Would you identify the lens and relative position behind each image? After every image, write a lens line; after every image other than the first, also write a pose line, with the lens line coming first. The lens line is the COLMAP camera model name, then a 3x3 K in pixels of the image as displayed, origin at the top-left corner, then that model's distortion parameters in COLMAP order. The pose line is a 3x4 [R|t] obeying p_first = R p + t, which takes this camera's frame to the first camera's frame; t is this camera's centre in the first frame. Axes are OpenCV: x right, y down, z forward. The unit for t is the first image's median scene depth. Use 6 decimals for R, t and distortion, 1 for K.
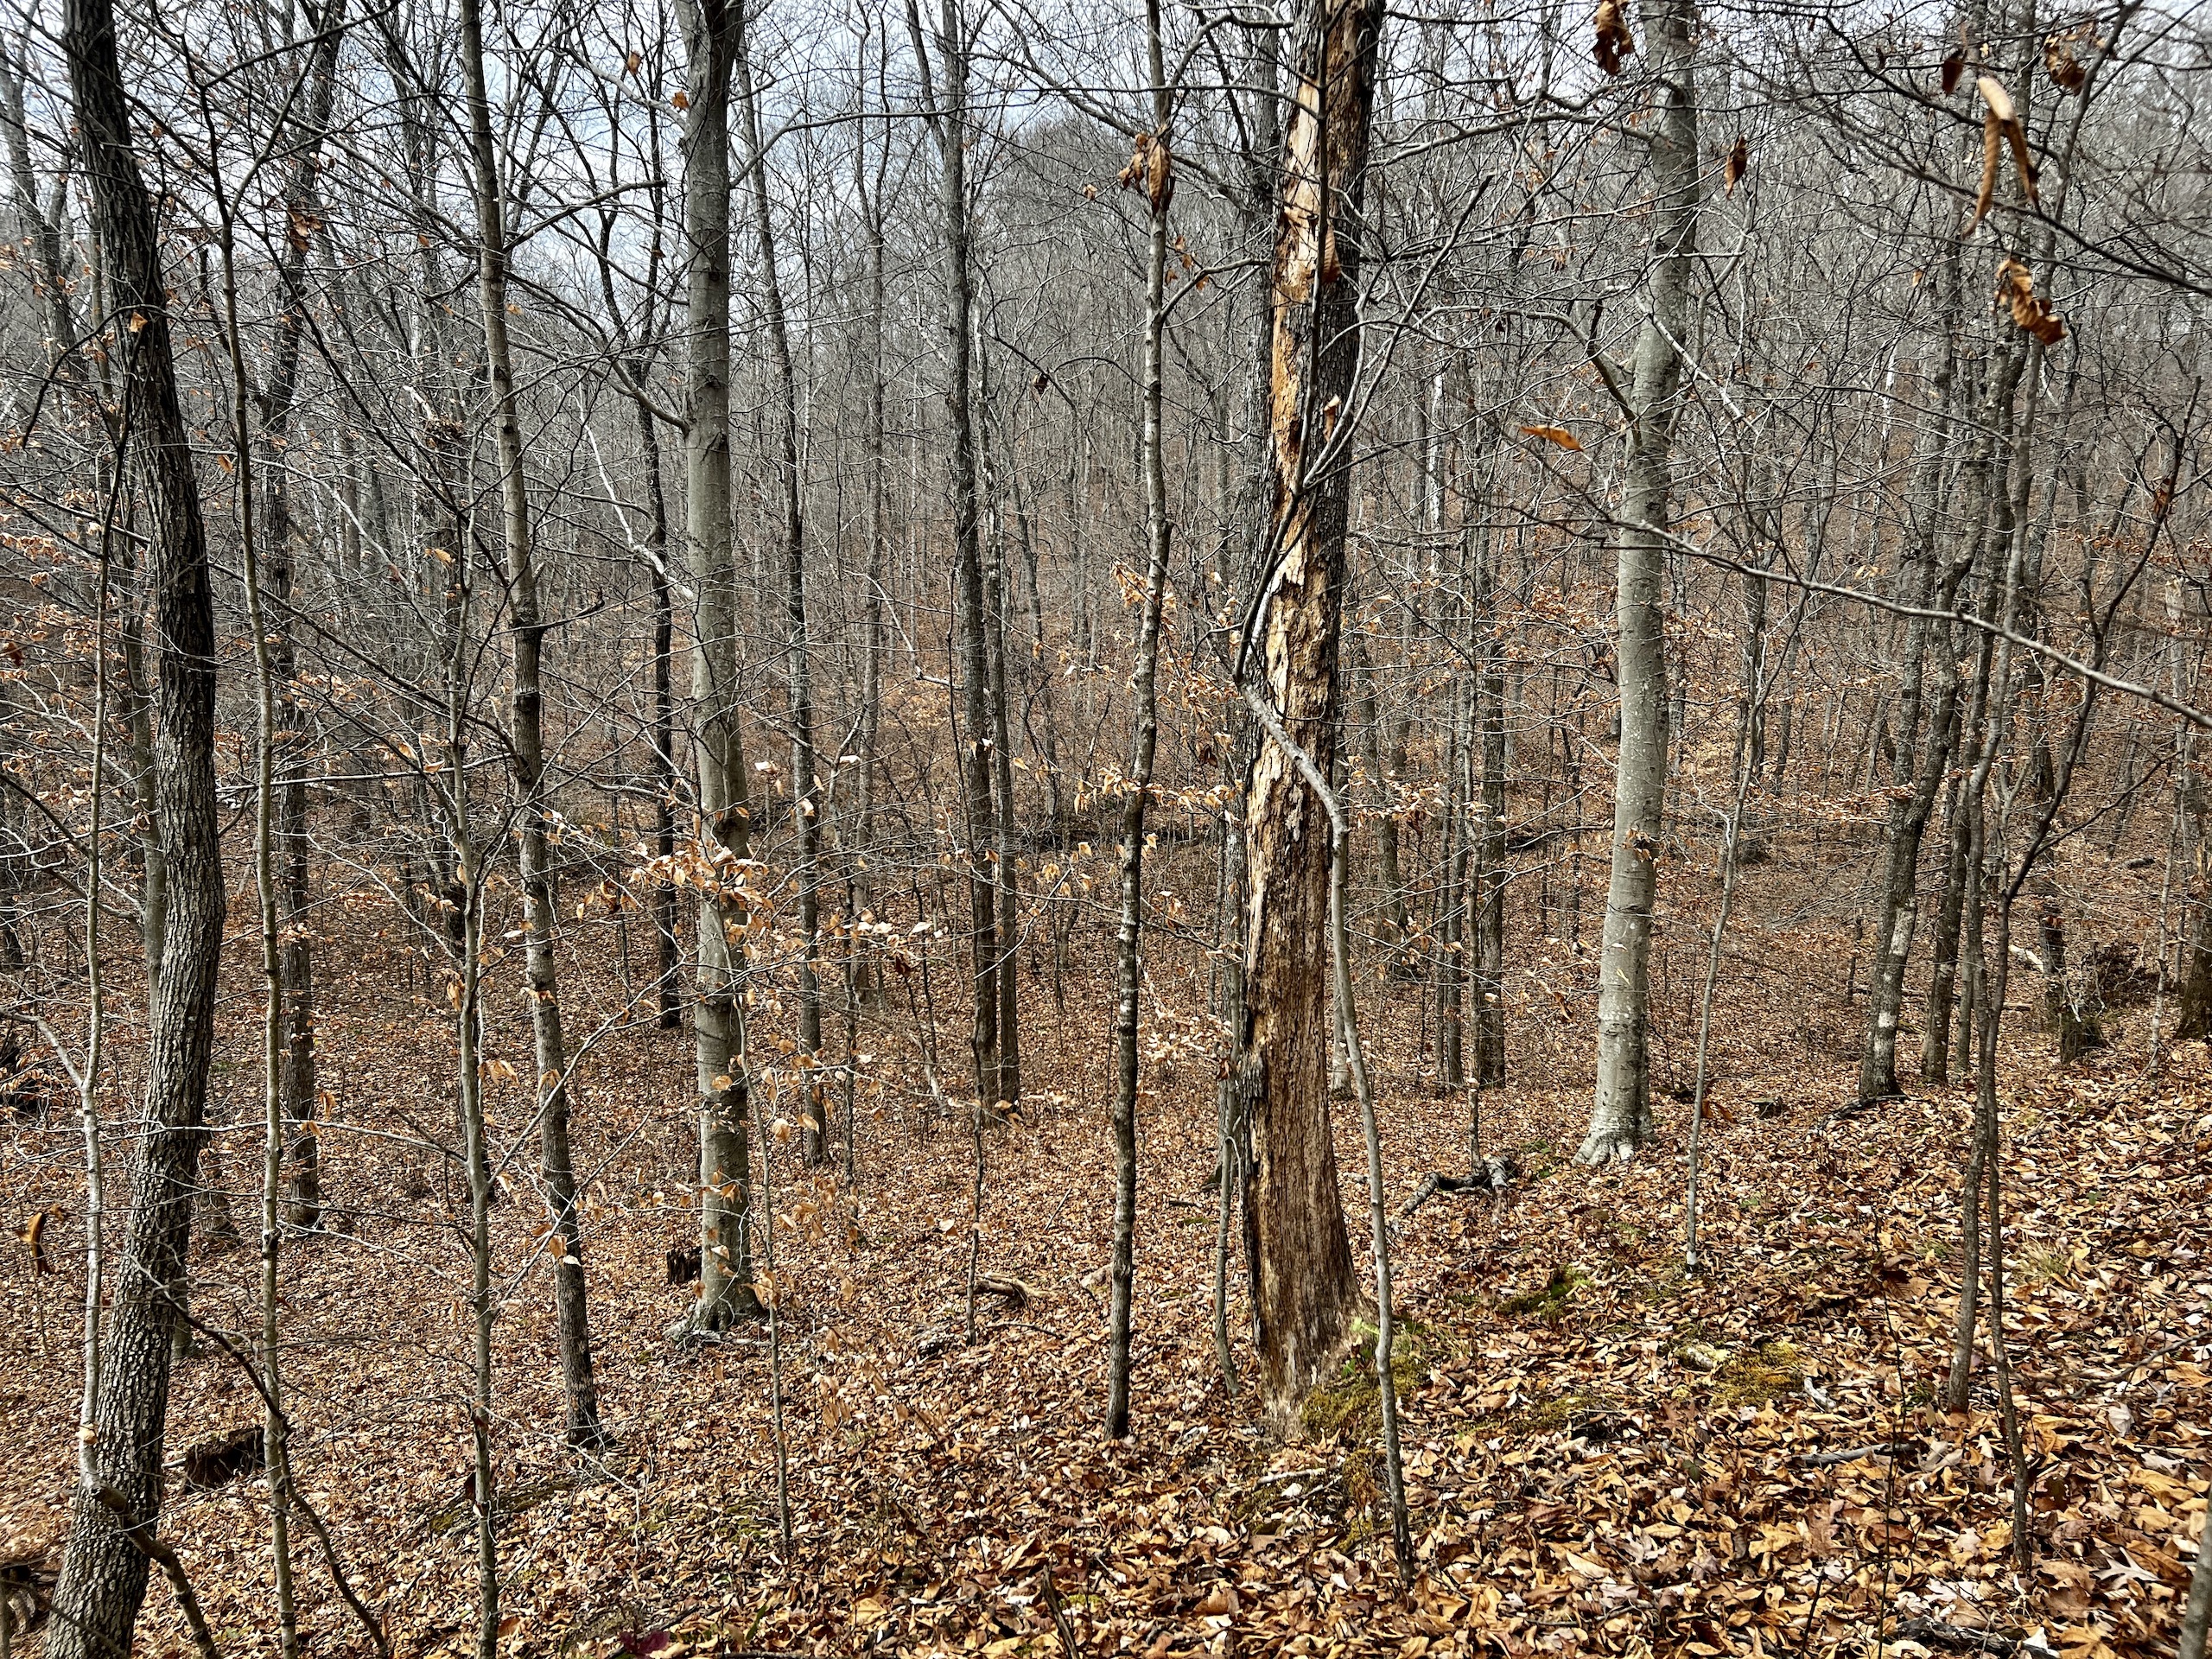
lens RADIAL K [[1724.1, 0, 1106.0], [0, 1724.1, 829.5], [0, 0, 1]] dist [0.110180, 0.000354]
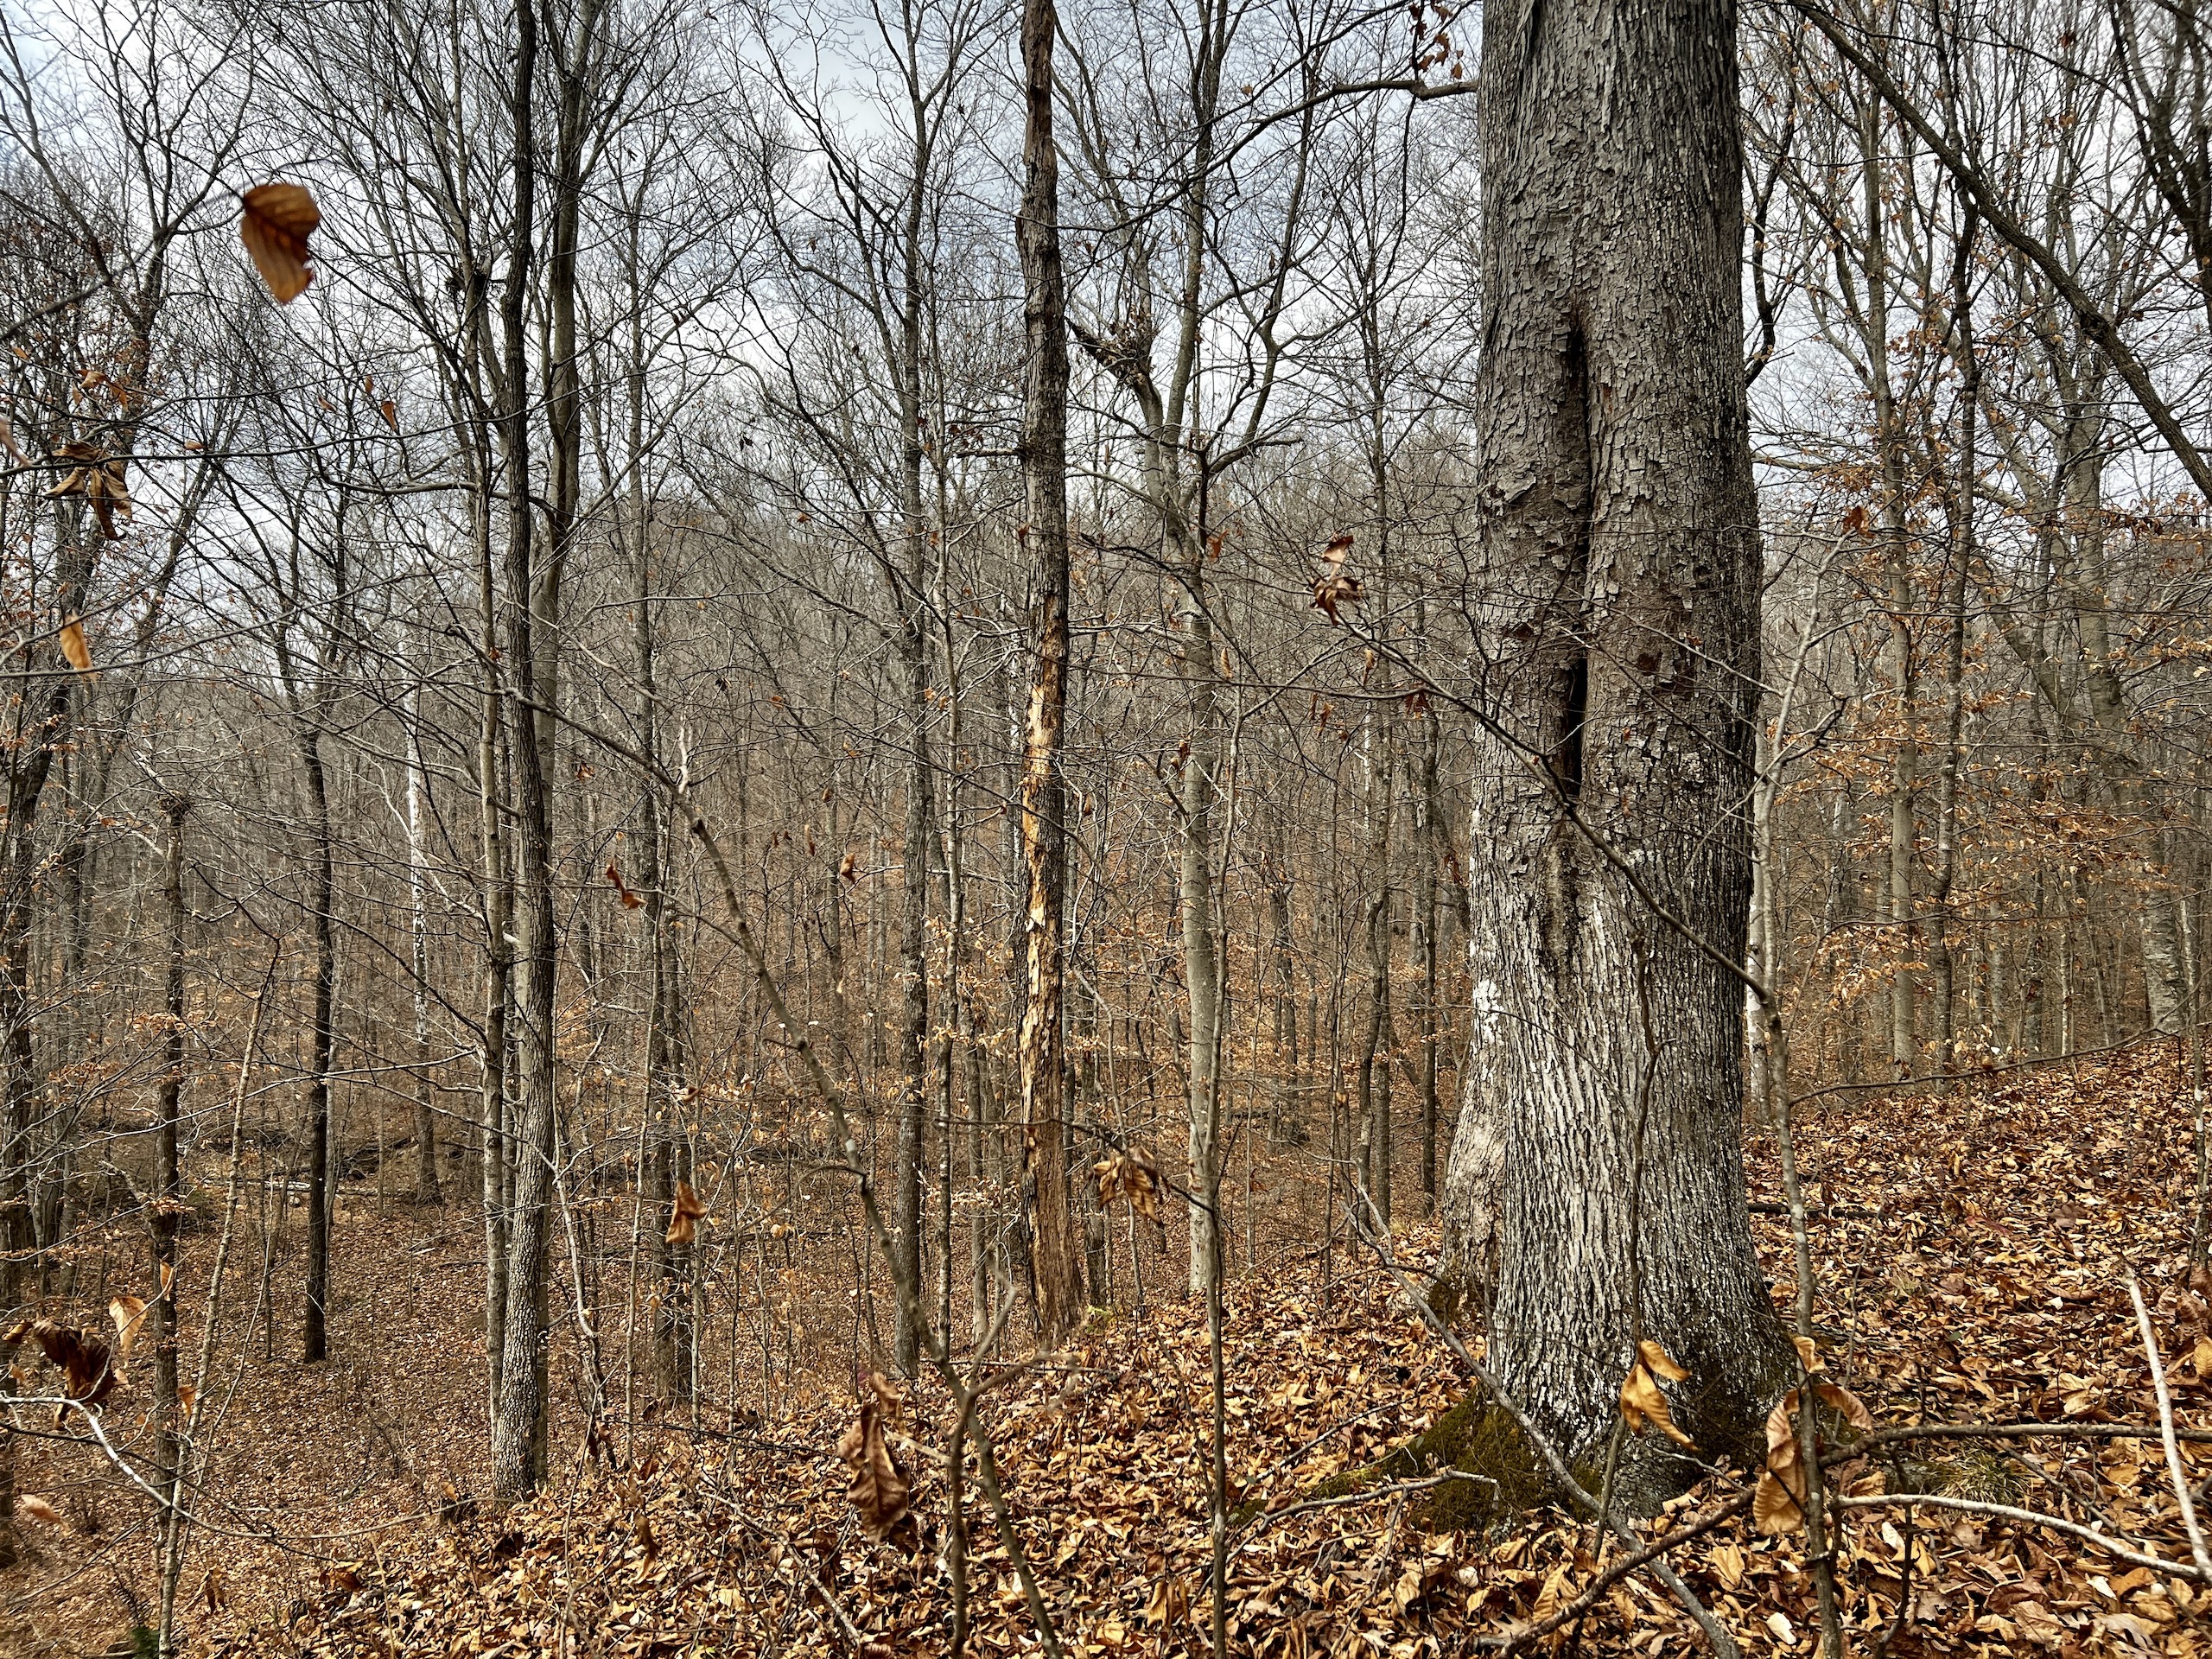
lens RADIAL K [[1724.1, 0, 1106.0], [0, 1724.1, 829.5], [0, 0, 1]] dist [0.110180, 0.000354]
pose [[0.969169, -0.007767, 0.246274, -0.299476], [0.053573, 0.982234, -0.179850, 0.107685], [-0.240501, 0.187499, 0.952367, -0.905421]]
